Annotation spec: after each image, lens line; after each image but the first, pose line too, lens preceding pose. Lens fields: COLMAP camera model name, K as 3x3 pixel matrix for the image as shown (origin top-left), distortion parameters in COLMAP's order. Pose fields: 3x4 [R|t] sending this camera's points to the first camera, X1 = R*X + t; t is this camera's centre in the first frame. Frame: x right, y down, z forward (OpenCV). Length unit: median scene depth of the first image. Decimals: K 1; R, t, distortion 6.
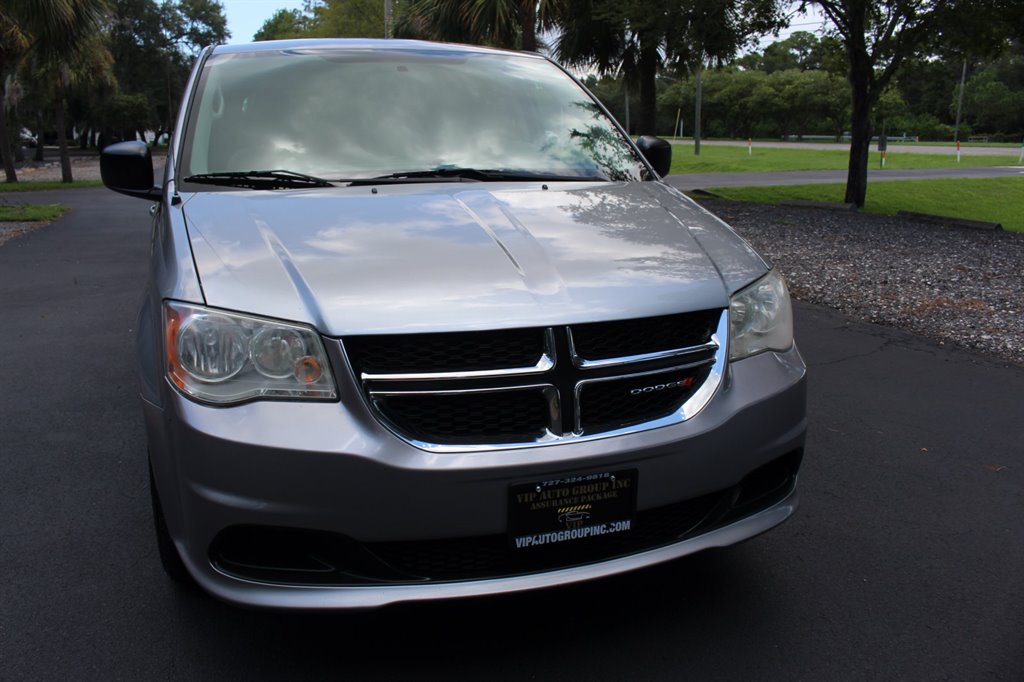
lens RADIAL K [[868.8, 0, 484.3], [0, 868.8, 340.8], [0, 0, 1]] dist [-0.163808, 0.163446]
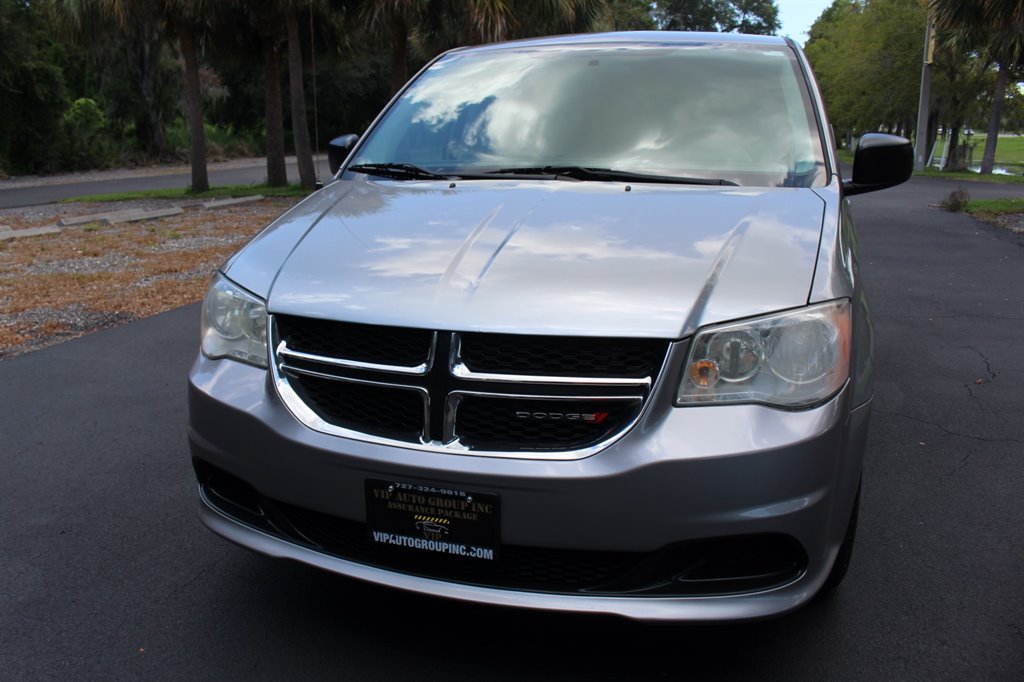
lens RADIAL K [[868.8, 0, 484.3], [0, 868.8, 340.8], [0, 0, 1]] dist [-0.163808, 0.163446]
pose [[0.791531, 0.139699, -0.594947, 0.694020], [-0.133942, 0.989509, 0.054147, -0.064066], [0.596270, 0.036830, 0.801939, 0.247798]]
